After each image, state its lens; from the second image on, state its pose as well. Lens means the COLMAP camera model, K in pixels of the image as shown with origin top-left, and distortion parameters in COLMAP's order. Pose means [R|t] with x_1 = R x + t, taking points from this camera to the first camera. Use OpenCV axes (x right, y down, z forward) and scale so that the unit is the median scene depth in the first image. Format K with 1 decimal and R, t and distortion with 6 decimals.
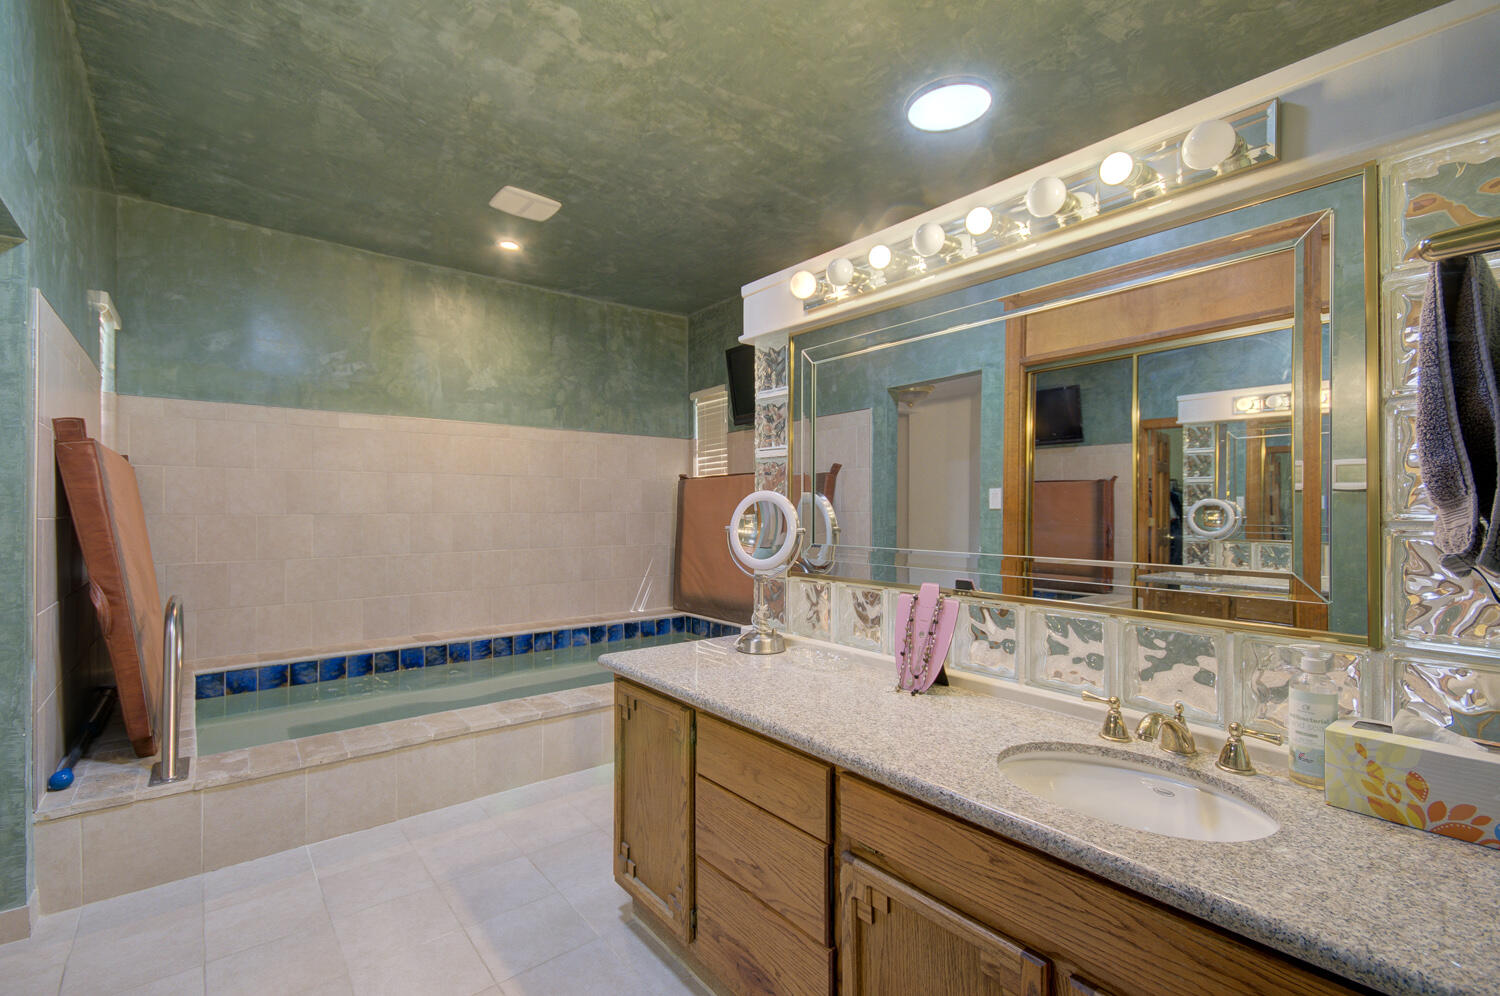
lens RADIAL K [[670.9, 0, 750.2], [0, 670.9, 519.7], [0, 0, 1]] dist [0.027410, -0.020268]
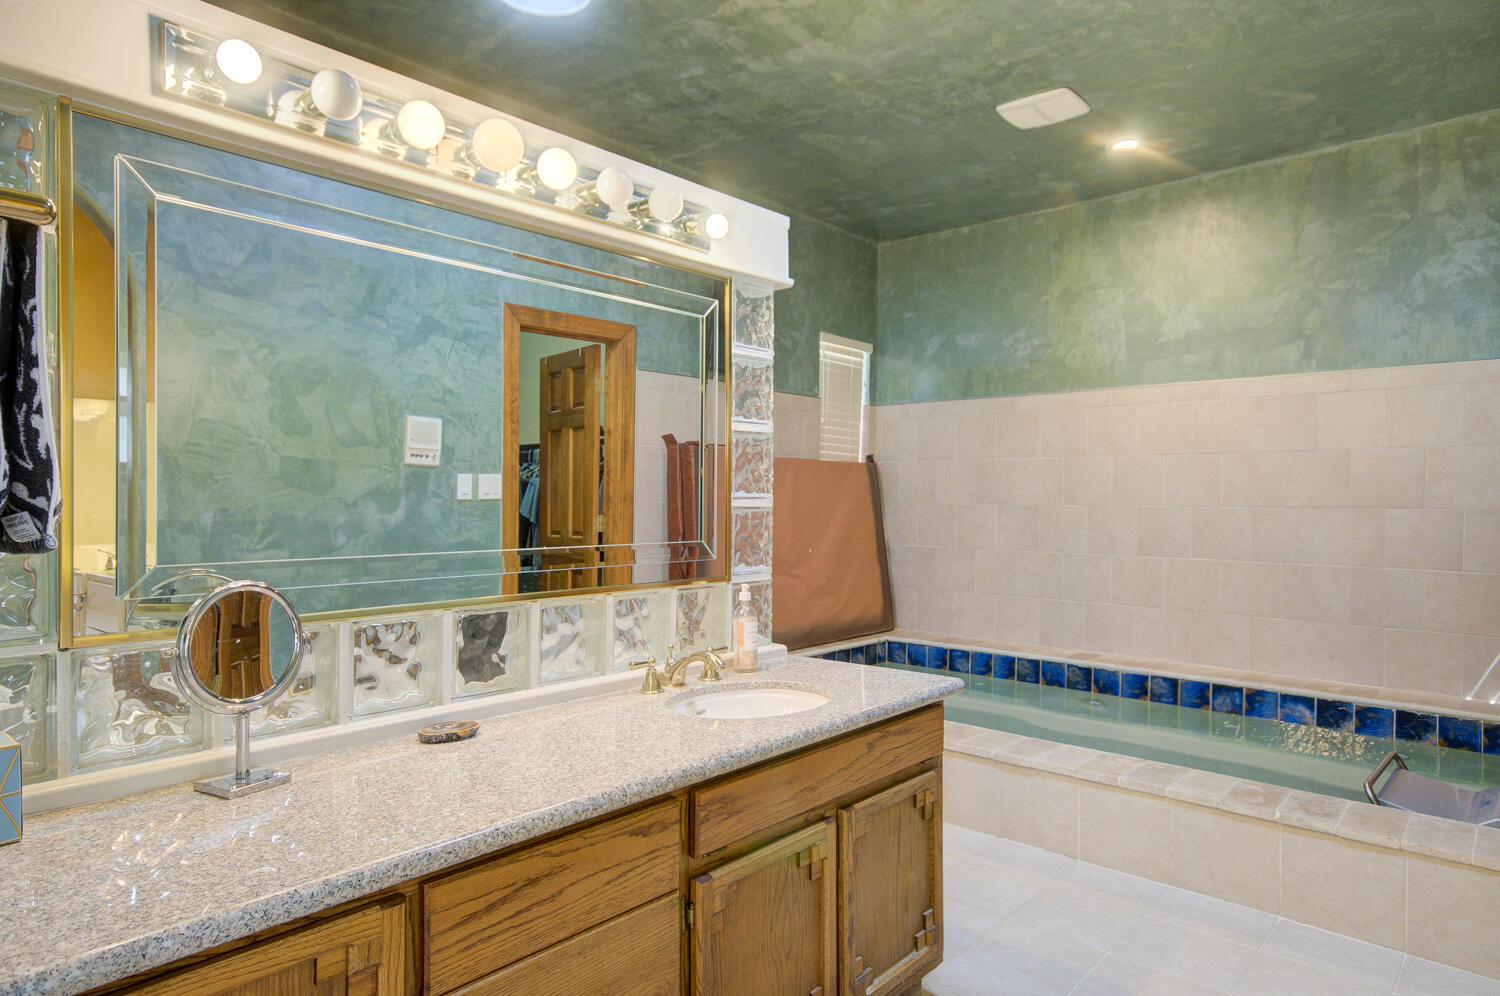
lens RADIAL K [[888.6, 0, 747.9], [0, 888.6, 520.9], [0, 0, 1]] dist [0.000645, 0.001306]
pose [[0.152569, 0.029733, -0.987845, 0.505160], [-0.022896, 0.999385, 0.026544, -0.008877], [0.988027, 0.018568, 0.153156, 0.406672]]
